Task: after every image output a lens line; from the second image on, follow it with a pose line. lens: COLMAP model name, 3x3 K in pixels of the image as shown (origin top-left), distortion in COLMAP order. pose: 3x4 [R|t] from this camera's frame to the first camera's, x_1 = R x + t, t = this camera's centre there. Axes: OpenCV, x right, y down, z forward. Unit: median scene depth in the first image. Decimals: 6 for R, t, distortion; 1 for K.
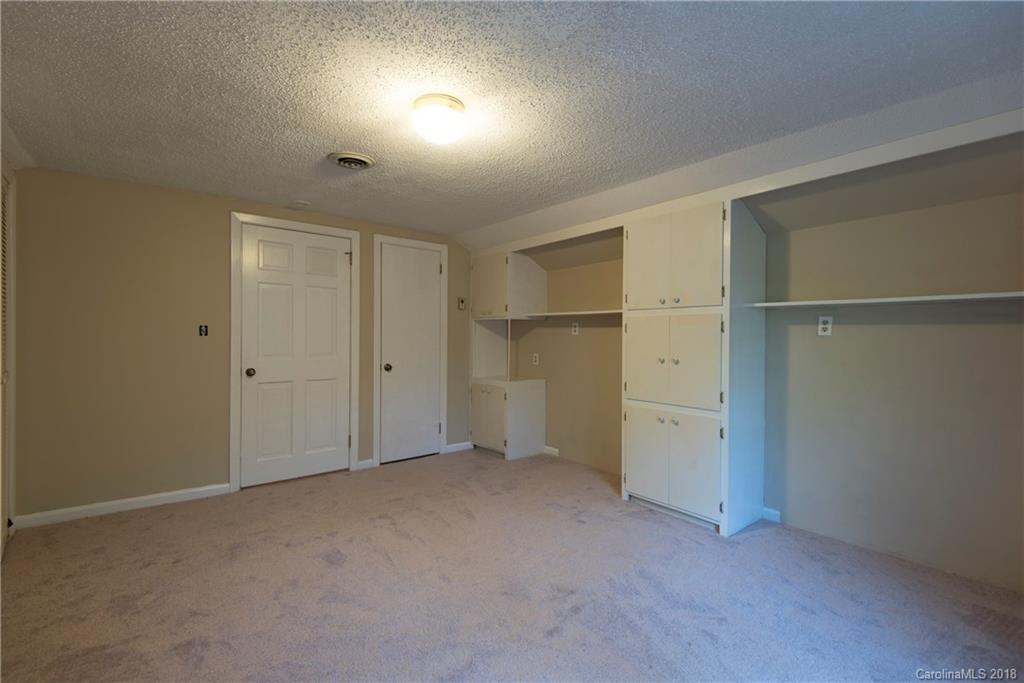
lens RADIAL K [[465.0, 0, 512.0], [0, 465.0, 341.5], [0, 0, 1]] dist [0.035340, -0.000664]
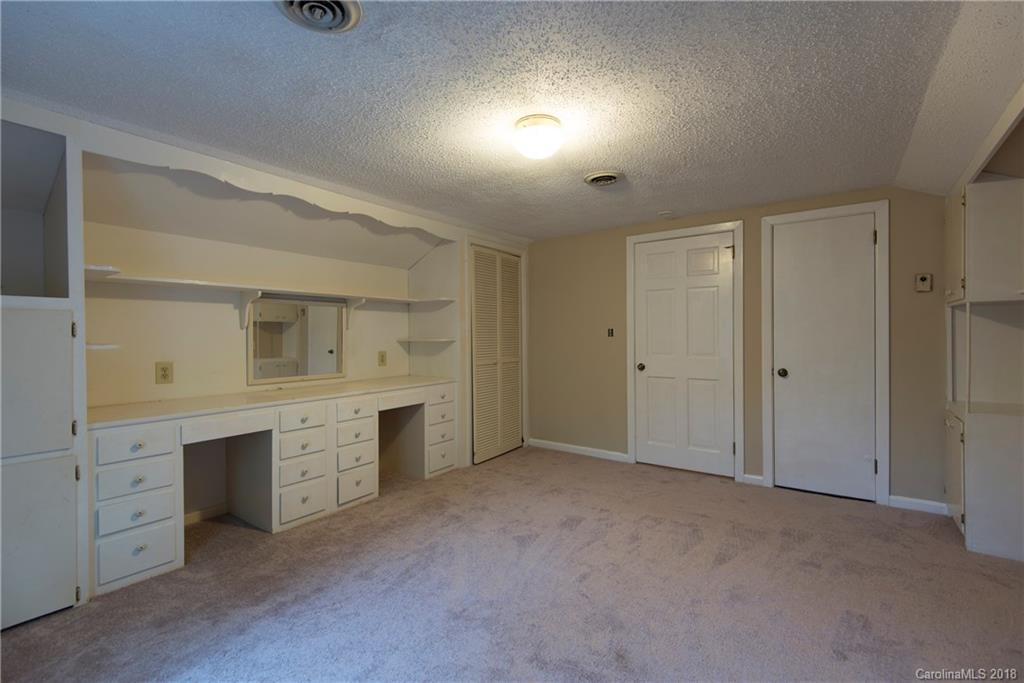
lens RADIAL K [[465.0, 0, 512.0], [0, 465.0, 341.5], [0, 0, 1]] dist [0.035340, -0.000664]
pose [[0.264722, 0.001816, -0.964323, 0.496308], [-0.001774, 0.999997, 0.001396, -0.000002], [0.964323, 0.001341, 0.264724, 0.373103]]
